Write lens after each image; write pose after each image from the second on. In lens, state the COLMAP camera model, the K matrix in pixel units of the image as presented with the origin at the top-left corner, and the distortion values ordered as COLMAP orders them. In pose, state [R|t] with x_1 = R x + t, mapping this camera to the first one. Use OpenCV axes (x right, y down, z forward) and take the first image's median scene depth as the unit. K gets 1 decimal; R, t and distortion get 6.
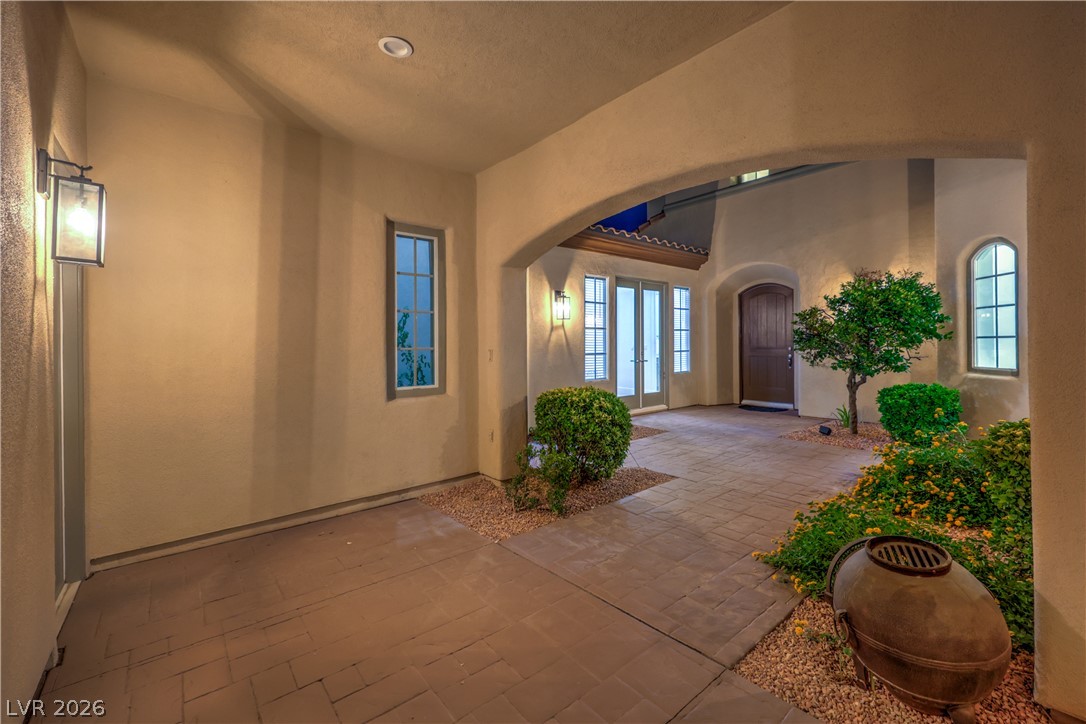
lens RADIAL K [[446.4, 0, 547.1], [0, 446.4, 343.2], [0, 0, 1]] dist [-0.000393, 0.000166]
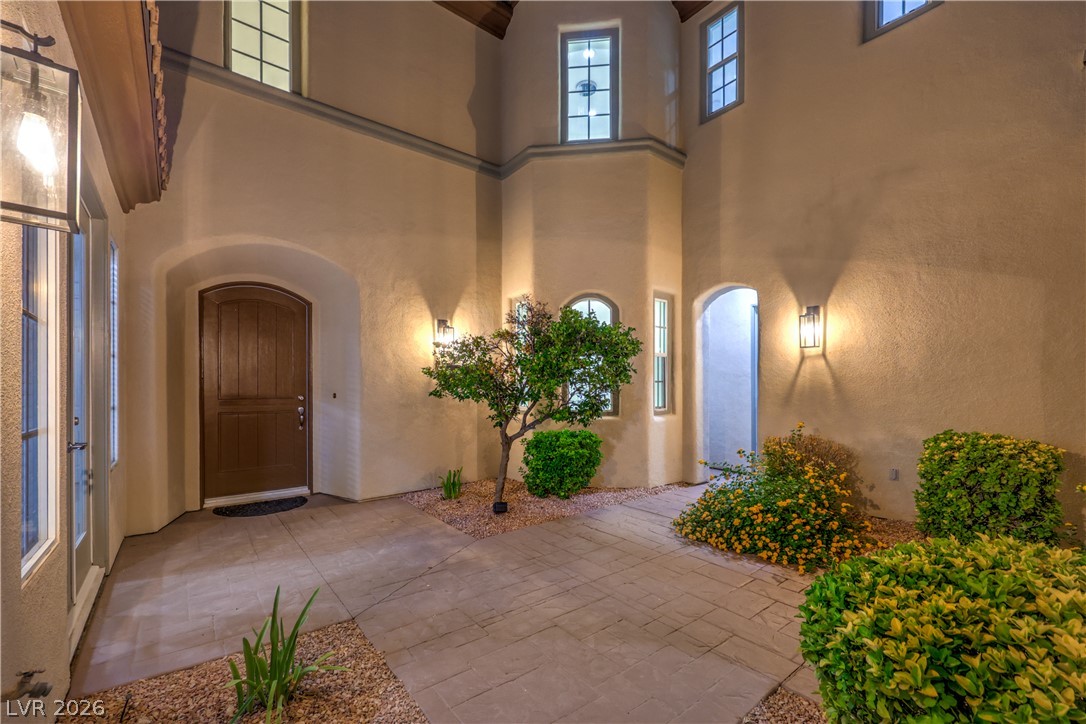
lens RADIAL K [[446.4, 0, 533.4], [0, 446.4, 384.1], [0, 0, 1]] dist [-0.000393, 0.000166]
pose [[0.018715, 0.006183, 0.999806, -0.083390], [0.002042, 0.999979, -0.006222, -0.001601], [-0.999823, 0.002158, 0.018702, 0.771385]]
